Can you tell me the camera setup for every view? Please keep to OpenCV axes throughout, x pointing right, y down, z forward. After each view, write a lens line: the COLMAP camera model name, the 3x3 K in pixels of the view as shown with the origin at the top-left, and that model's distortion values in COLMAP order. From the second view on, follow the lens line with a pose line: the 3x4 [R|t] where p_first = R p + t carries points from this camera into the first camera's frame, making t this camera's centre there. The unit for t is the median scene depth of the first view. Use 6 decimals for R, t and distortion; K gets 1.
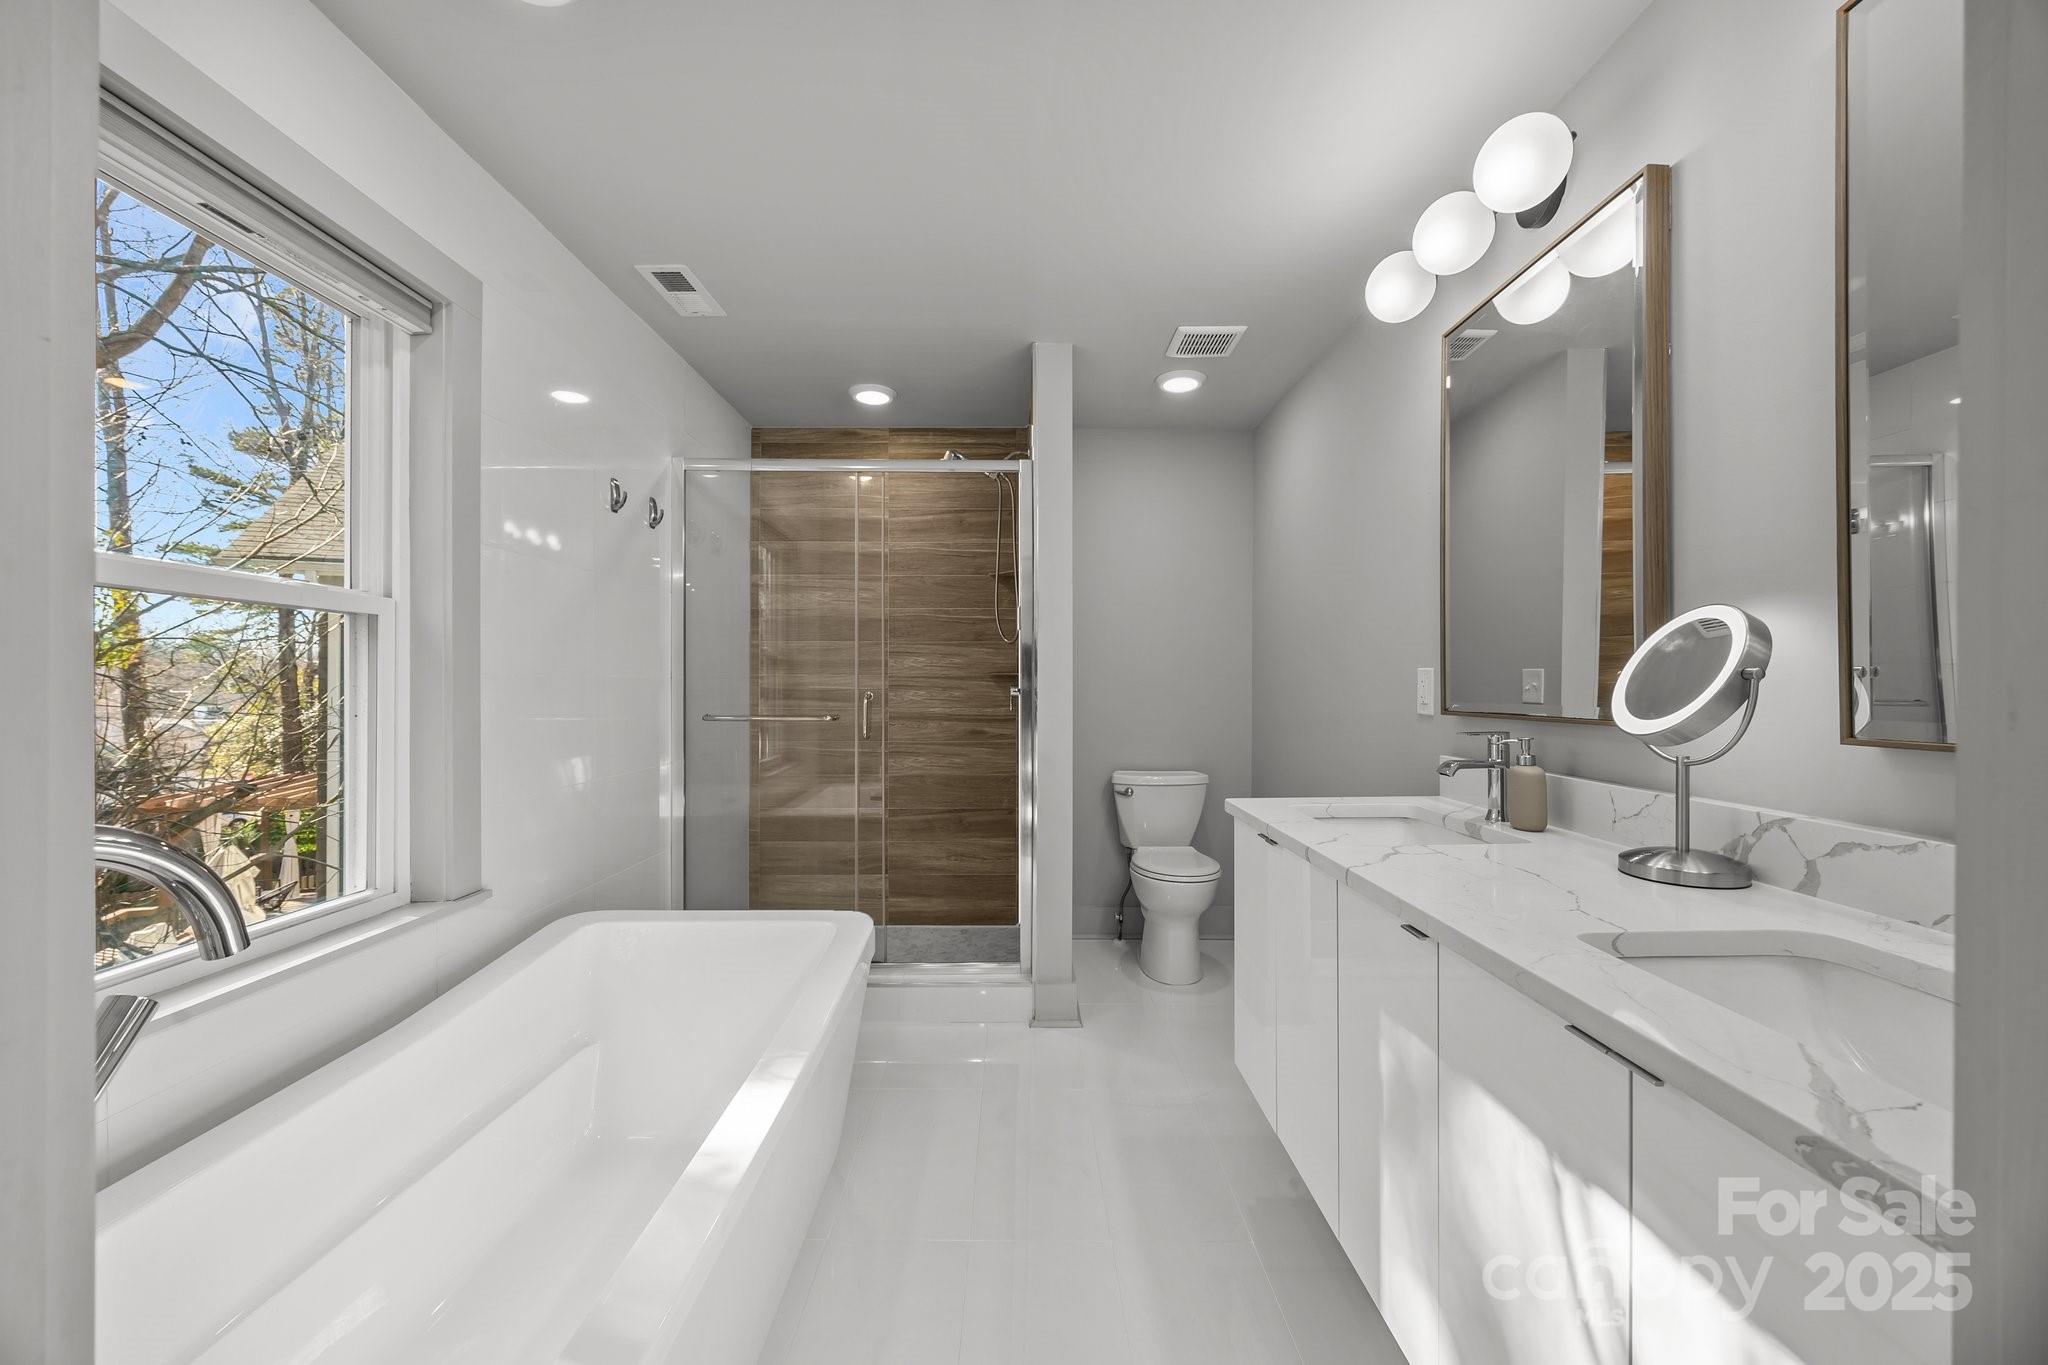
lens RADIAL K [[779.9, 0, 1020.9], [0, 779.9, 685.2], [0, 0, 1]] dist [-0.002803, -0.000053]
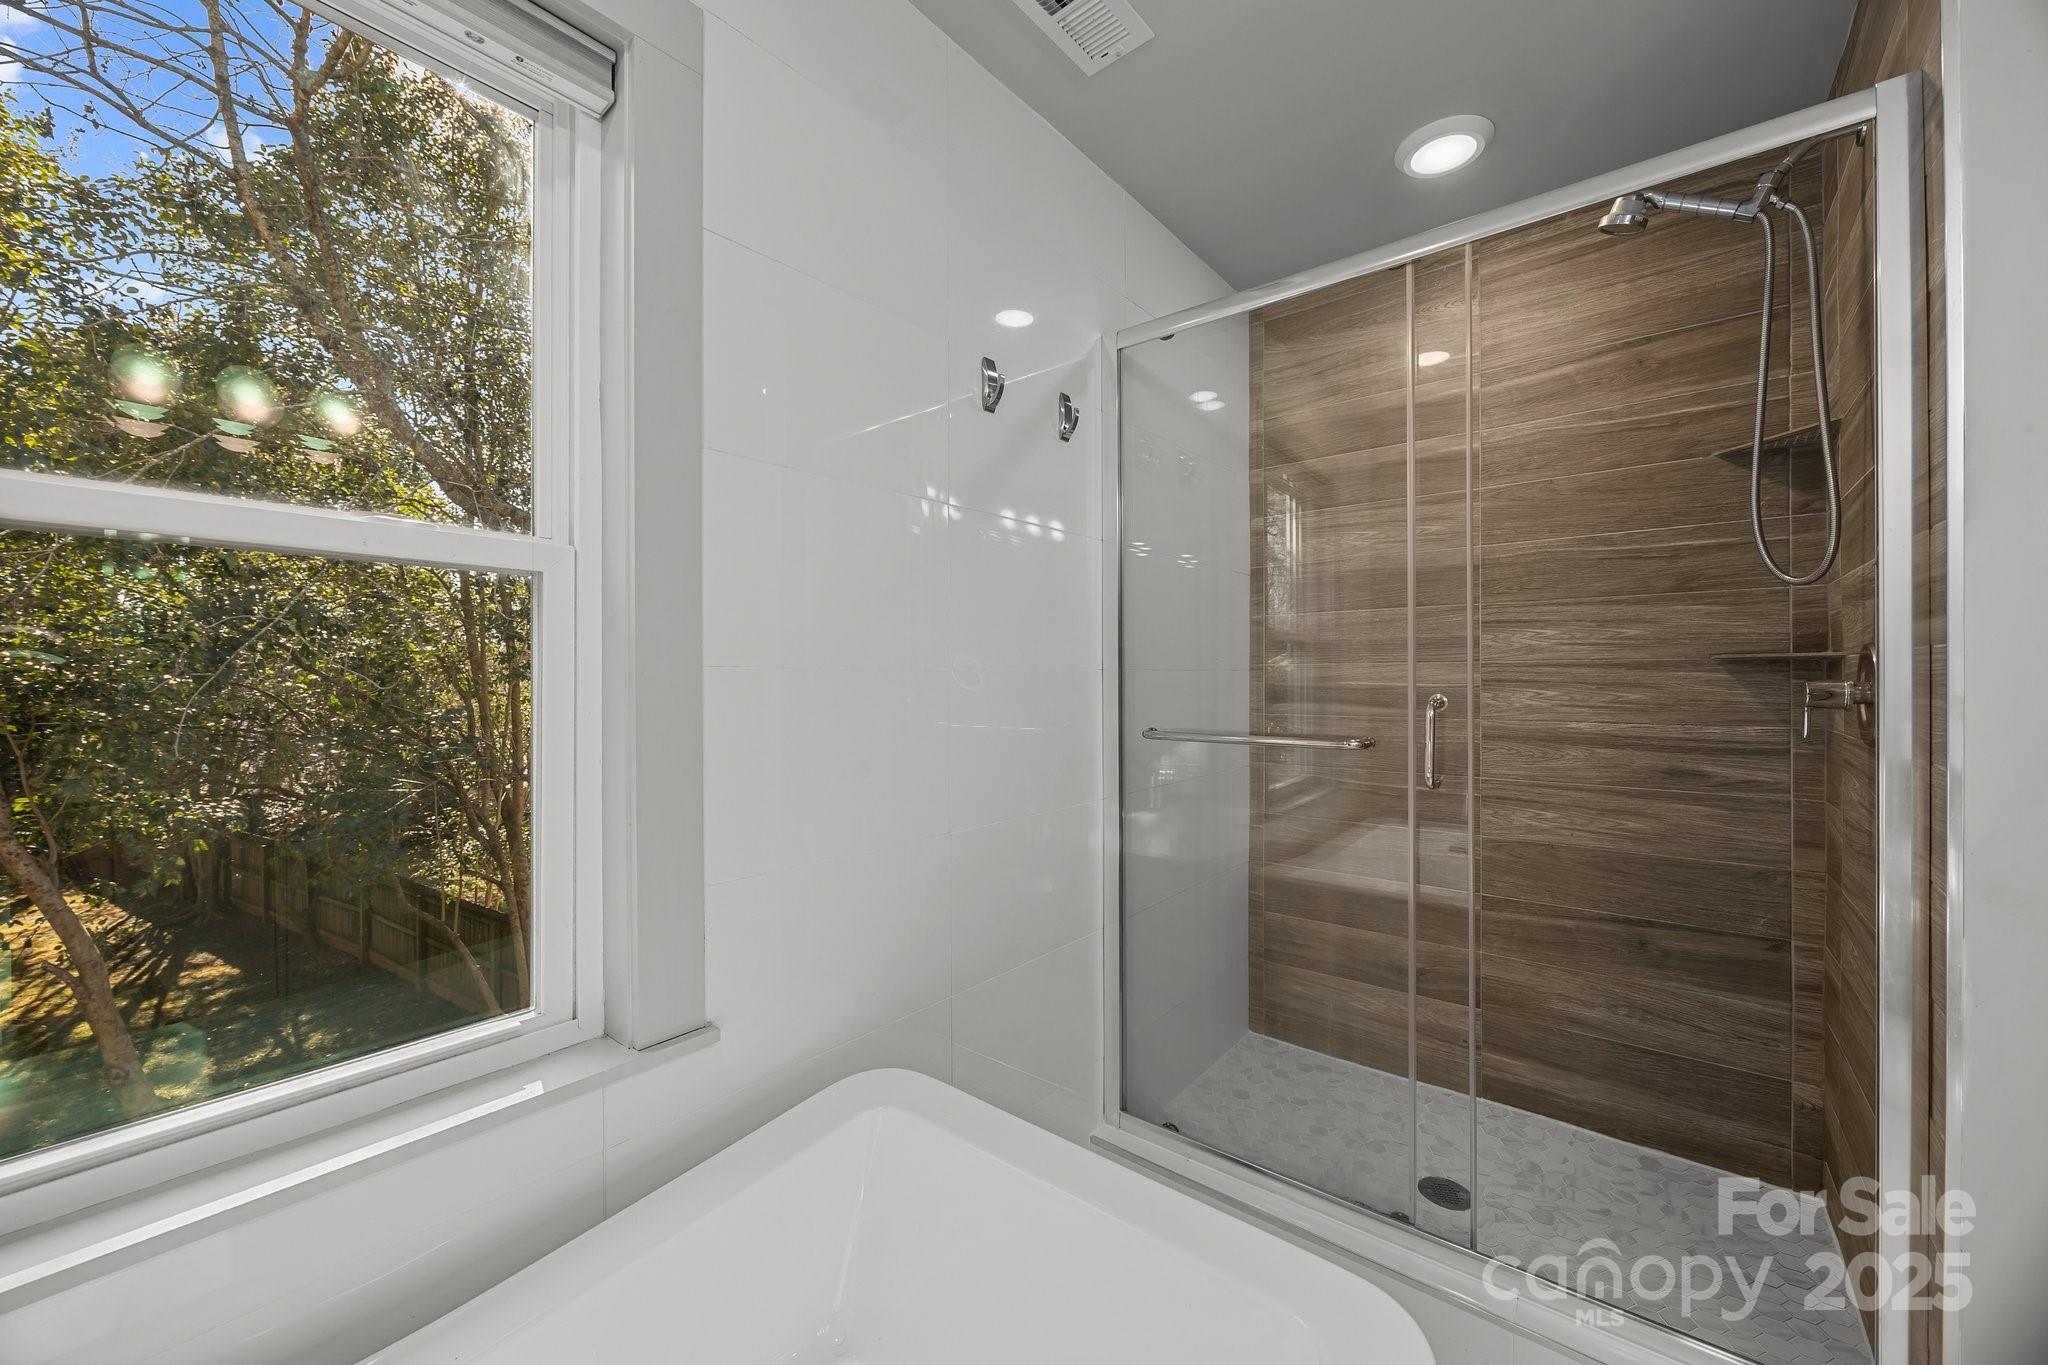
lens RADIAL K [[779.9, 0, 1015.9], [0, 779.9, 678.9], [0, 0, 1]] dist [-0.002803, -0.000053]
pose [[0.763358, -0.002537, -0.645971, -0.060491], [0.003336, 0.999994, 0.000014, -0.001868], [0.645968, -0.002165, 0.763362, 0.341436]]
